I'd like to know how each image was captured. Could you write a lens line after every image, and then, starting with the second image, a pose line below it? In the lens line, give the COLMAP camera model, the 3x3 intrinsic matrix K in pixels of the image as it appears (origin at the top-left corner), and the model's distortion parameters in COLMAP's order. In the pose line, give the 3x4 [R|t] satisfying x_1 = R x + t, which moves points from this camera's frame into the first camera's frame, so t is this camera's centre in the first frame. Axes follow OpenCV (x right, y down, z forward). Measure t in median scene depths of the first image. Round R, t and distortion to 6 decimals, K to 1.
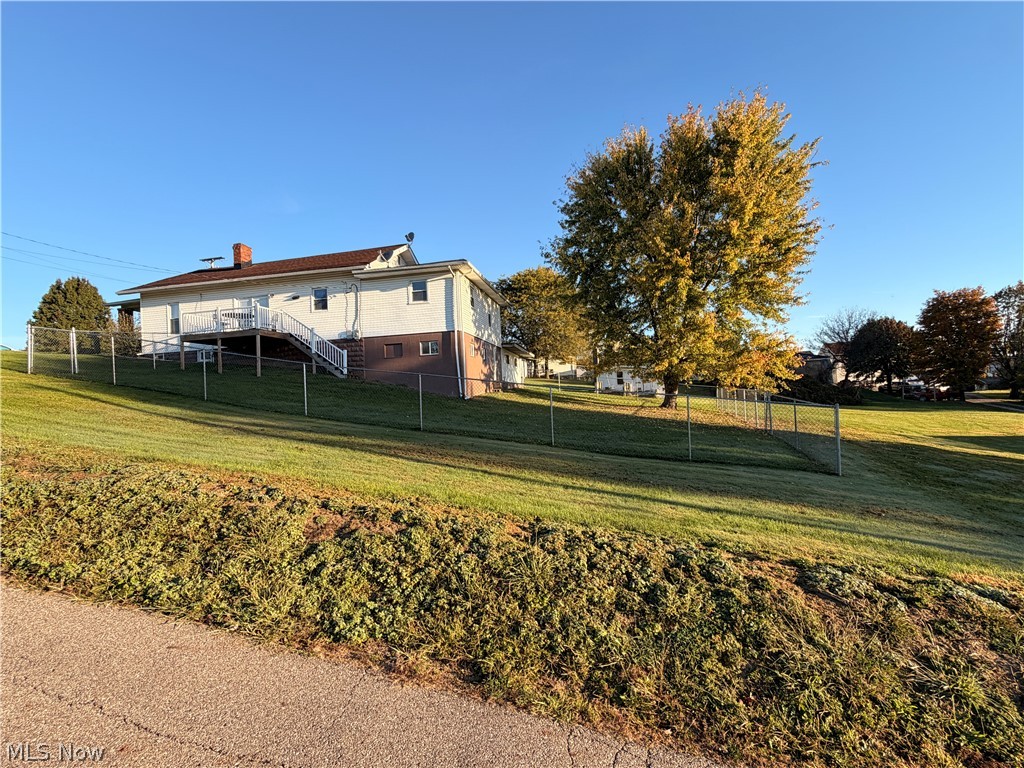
lens RADIAL K [[458.9, 0, 516.2], [0, 458.9, 385.9], [0, 0, 1]] dist [-0.002372, -0.000021]
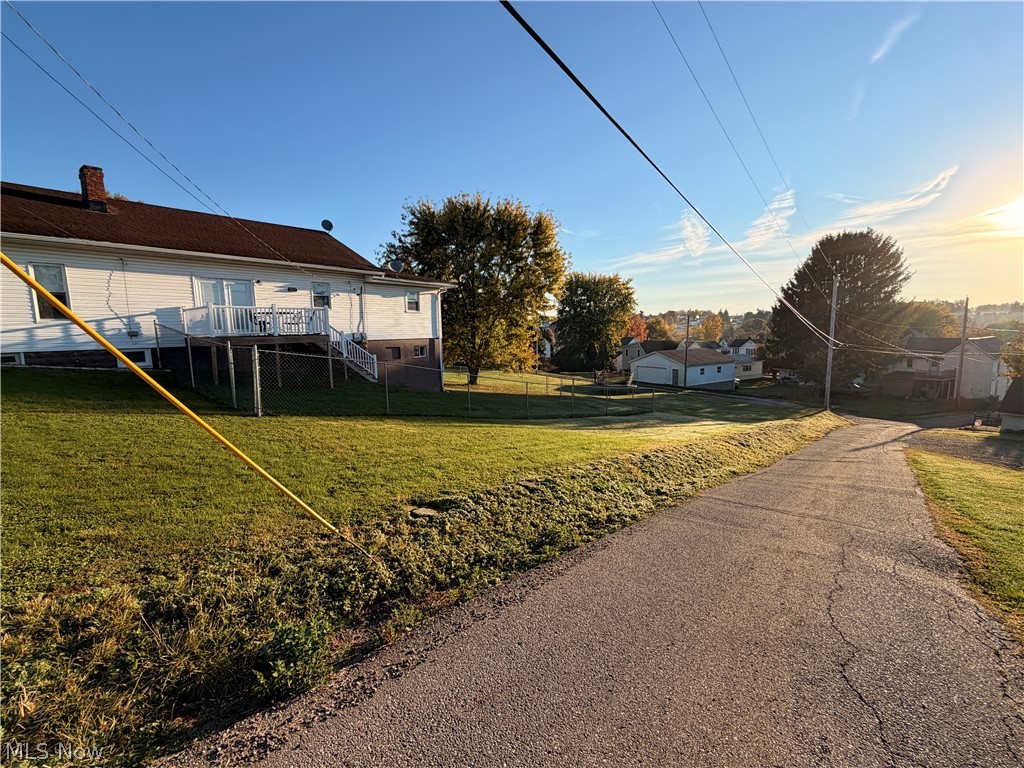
lens RADIAL K [[458.9, 0, 515.9], [0, 458.9, 380.3], [0, 0, 1]] dist [0.000889, -0.001202]
pose [[0.445645, -0.063195, 0.892976, -1.234573], [-0.027346, 0.996079, 0.084139, -0.124939], [-0.894792, -0.061915, 0.442169, 0.276730]]
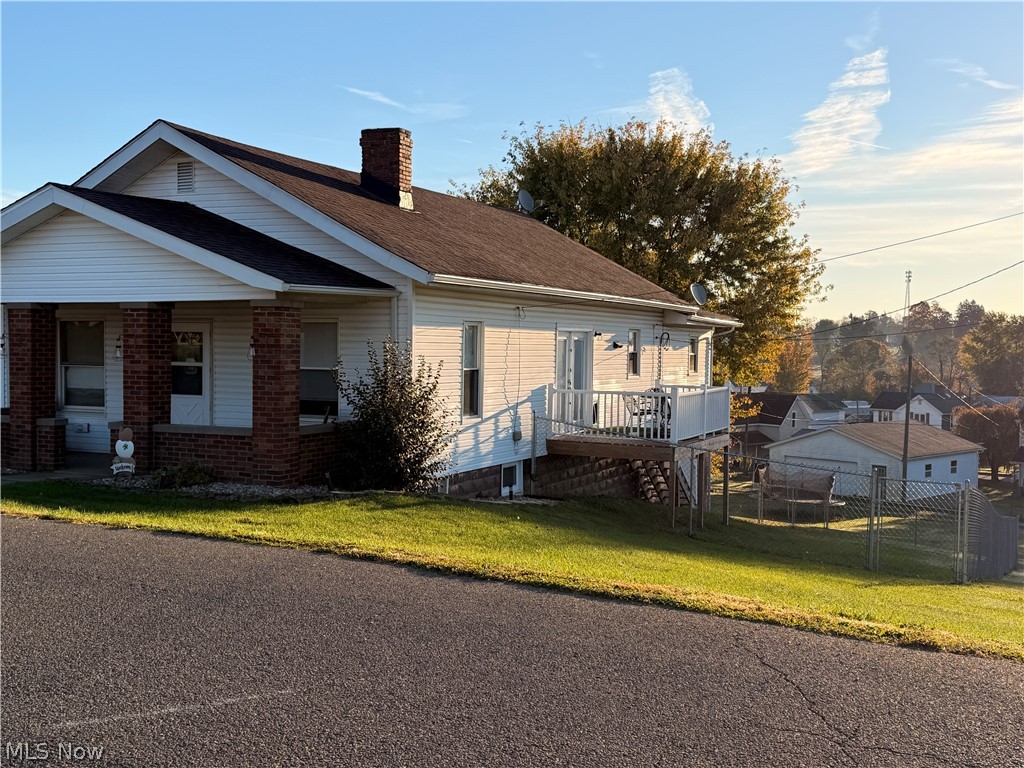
lens RADIAL K [[1139.3, 0, 516.6], [0, 1139.3, 386.0], [0, 0, 1]] dist [0.195735, -0.439470]
pose [[0.230915, 0.009501, 0.972928, -1.897156], [-0.055456, 0.998455, 0.003411, -0.172197], [-0.971392, -0.054742, 0.231085, 0.956176]]
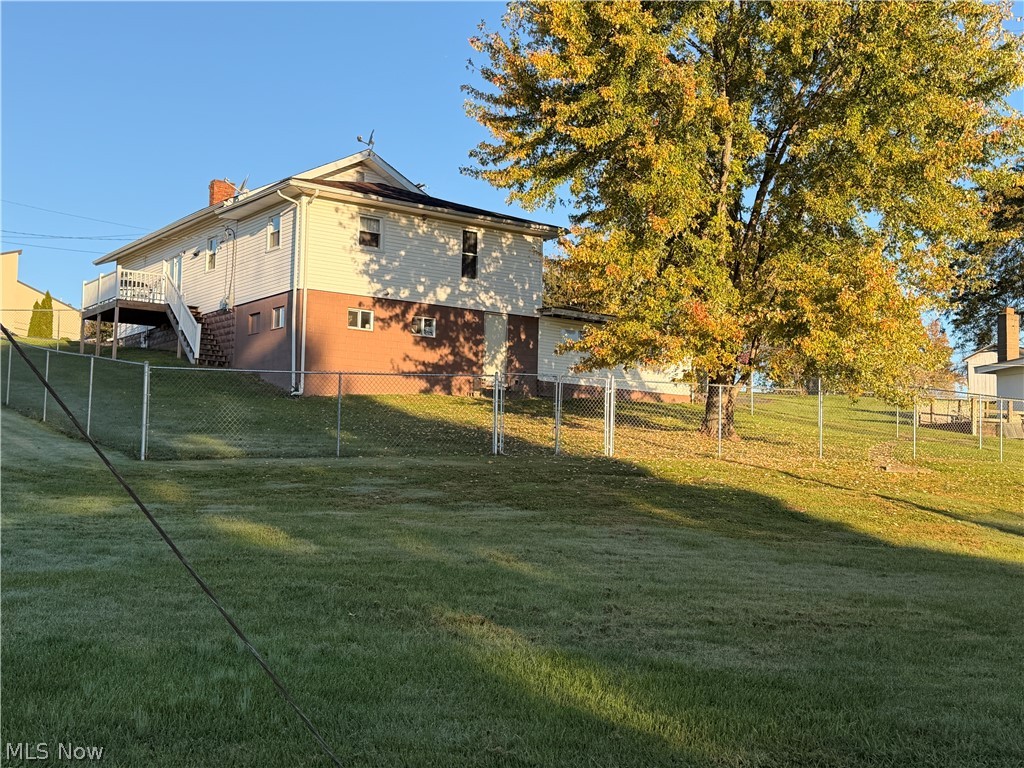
lens RADIAL K [[1224.4, 0, 514.5], [0, 1224.4, 385.3], [0, 0, 1]] dist [0.232837, -0.518296]
pose [[0.718128, 0.002506, -0.695906, 1.365156], [-0.040408, 0.998457, -0.038102, 0.070170], [0.694736, 0.055482, 0.717121, -0.009802]]
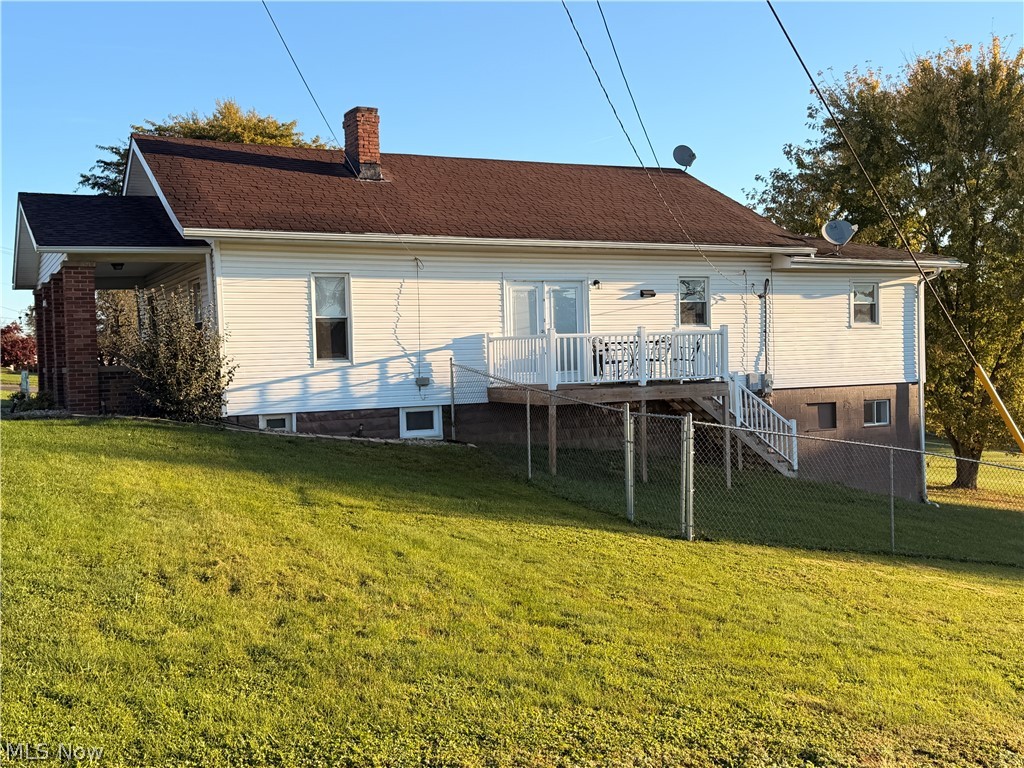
lens RADIAL K [[1086.2, 0, 499.3], [0, 1086.2, 380.7], [0, 0, 1]] dist [0.196160, -0.407206]
pose [[0.776159, 0.006981, 0.630498, -1.456360], [-0.027532, 0.999360, 0.022827, -0.148422], [-0.629936, -0.035076, 0.775855, 0.305752]]
